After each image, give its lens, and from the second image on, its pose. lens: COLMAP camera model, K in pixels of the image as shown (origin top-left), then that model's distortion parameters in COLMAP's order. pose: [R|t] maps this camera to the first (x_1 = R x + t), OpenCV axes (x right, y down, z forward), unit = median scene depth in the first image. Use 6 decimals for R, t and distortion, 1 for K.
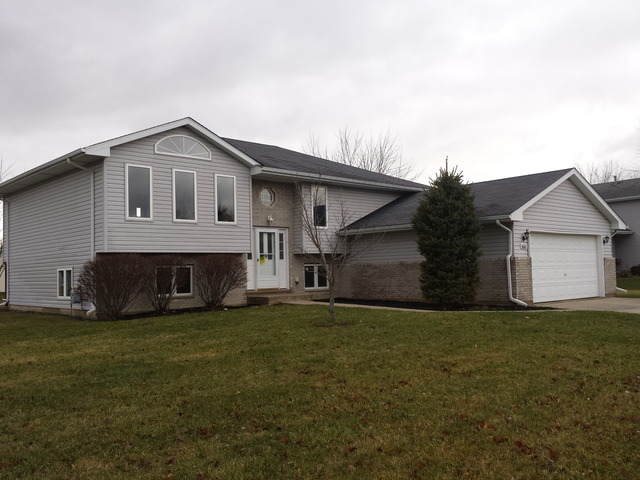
lens RADIAL K [[616.7, 0, 320.0], [0, 616.7, 240.0], [0, 0, 1]] dist [0.015378, -0.010283]
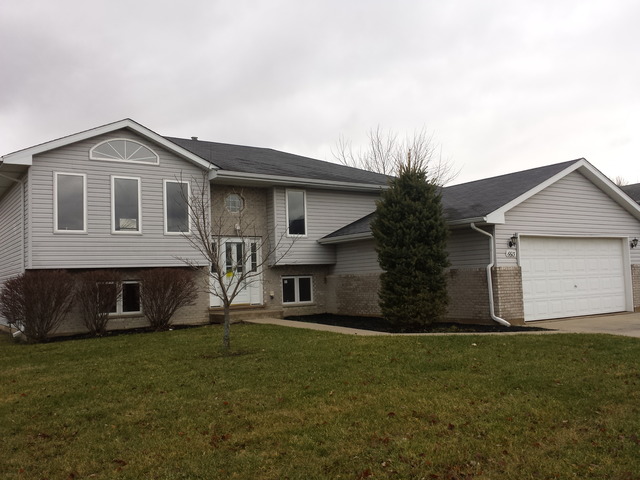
lens RADIAL K [[616.7, 0, 320.0], [0, 616.7, 240.0], [0, 0, 1]] dist [0.015378, -0.010283]
pose [[0.990303, -0.021060, -0.137321, 0.189168], [0.019769, 0.999747, -0.010762, -0.004329], [0.137513, 0.007942, 0.990468, 0.136064]]
